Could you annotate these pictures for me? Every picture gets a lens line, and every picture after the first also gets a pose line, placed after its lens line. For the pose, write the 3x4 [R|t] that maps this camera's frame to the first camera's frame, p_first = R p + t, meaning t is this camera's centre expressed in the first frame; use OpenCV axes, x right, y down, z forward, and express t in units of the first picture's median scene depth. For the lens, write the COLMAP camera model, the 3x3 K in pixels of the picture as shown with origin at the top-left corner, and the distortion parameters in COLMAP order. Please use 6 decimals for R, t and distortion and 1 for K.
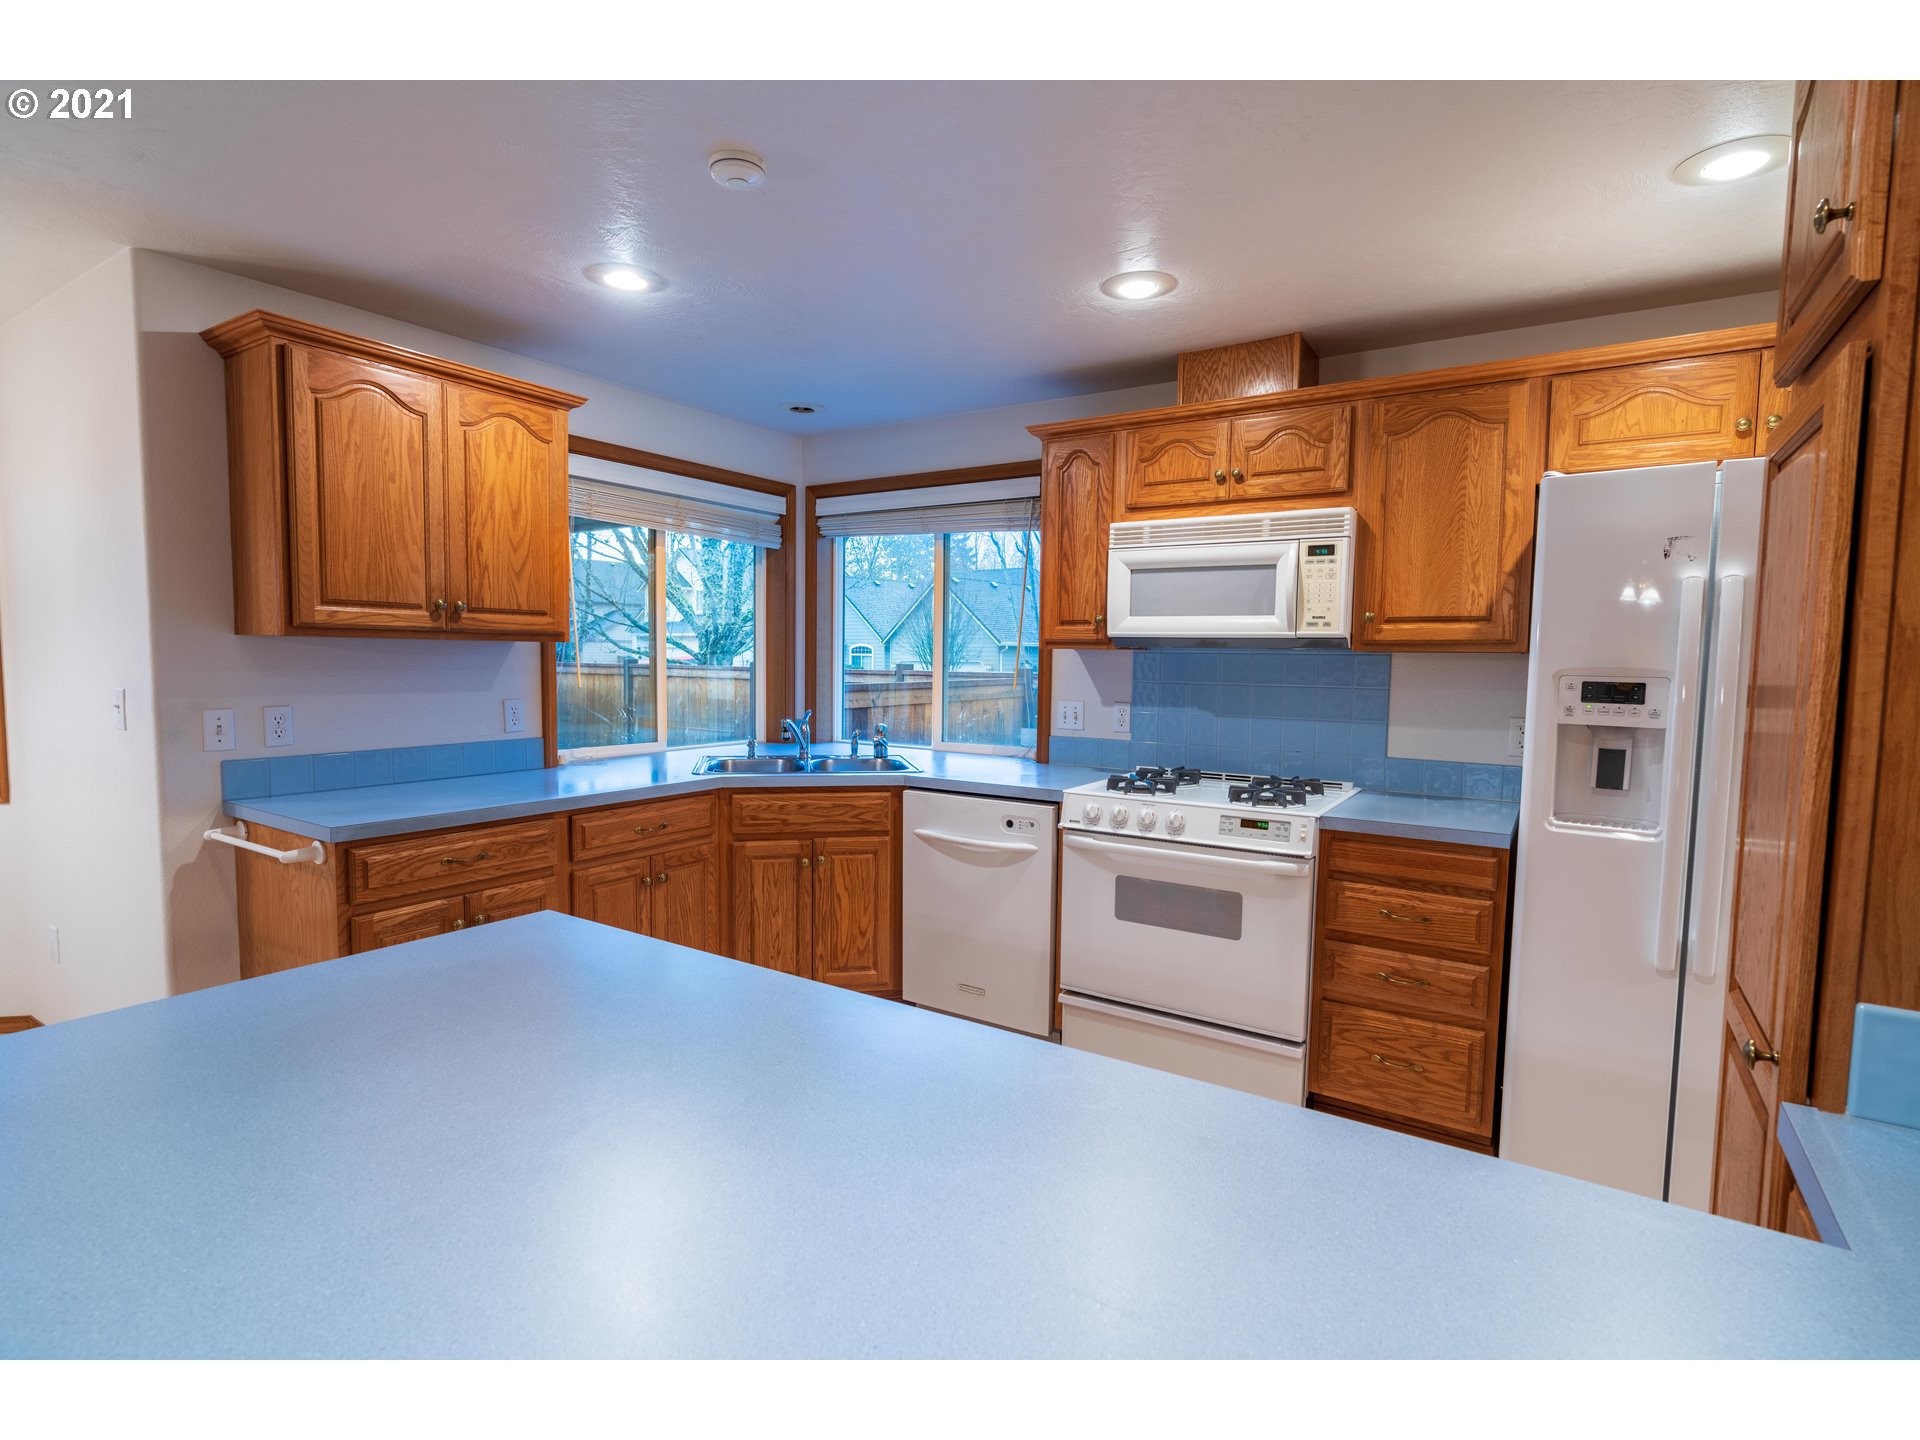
lens RADIAL K [[941.6, 0, 960.0], [0, 941.6, 720.0], [0, 0, 1]] dist [-0.000212, 0.000288]
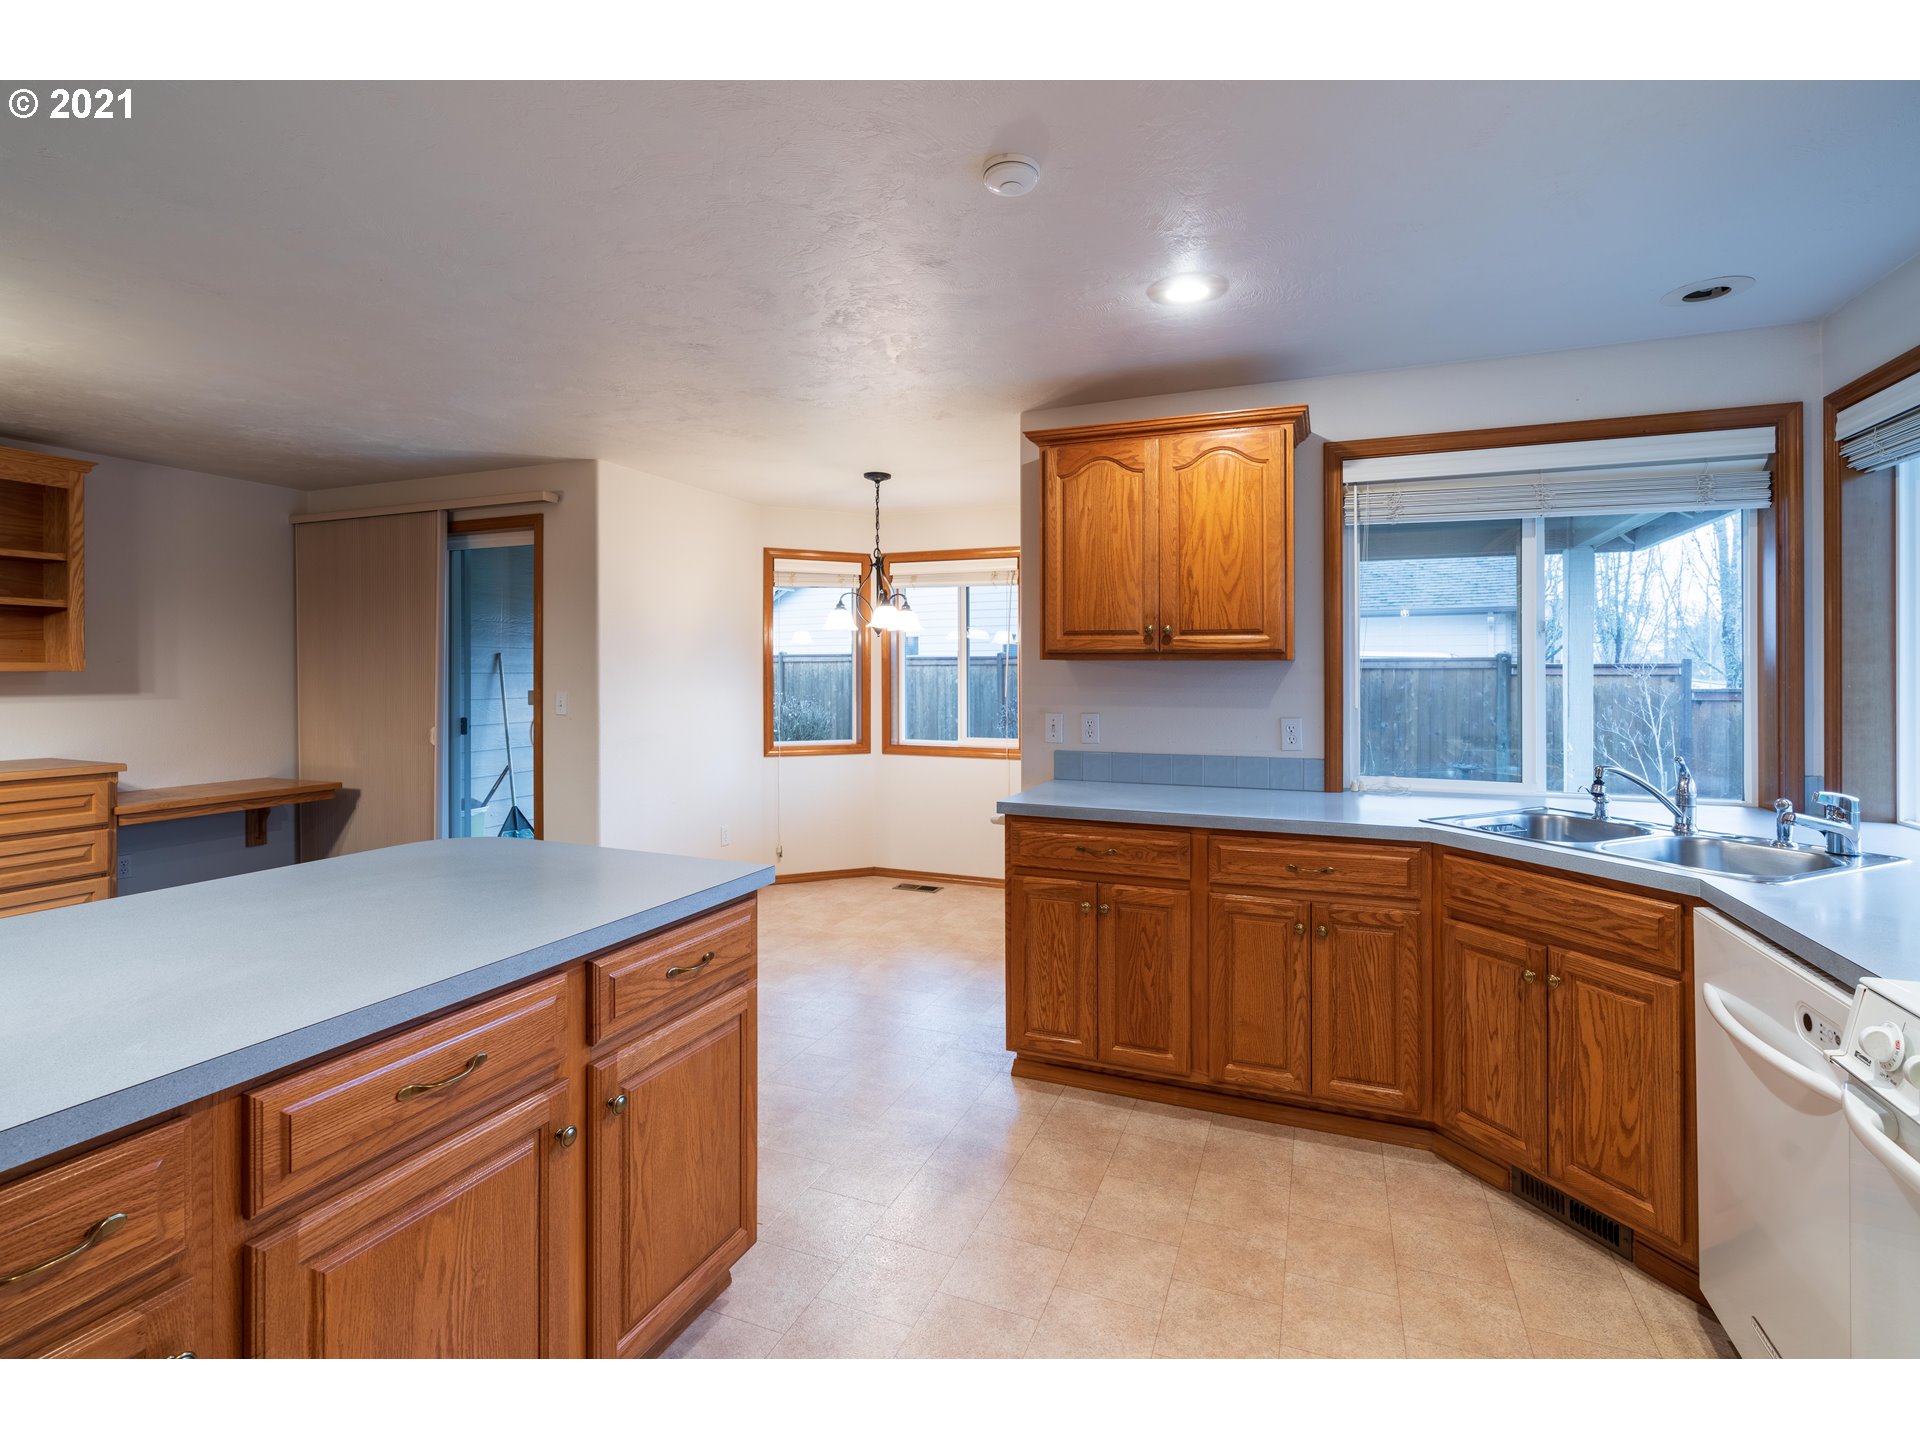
lens RADIAL K [[876.4, 0, 967.2], [0, 876.4, 670.5], [0, 0, 1]] dist [-0.002054, -0.000183]
pose [[0.208175, -0.015716, -0.977965, 0.412258], [-0.066443, 0.997334, -0.030170, -0.023764], [0.975832, 0.071260, 0.206576, 0.520513]]
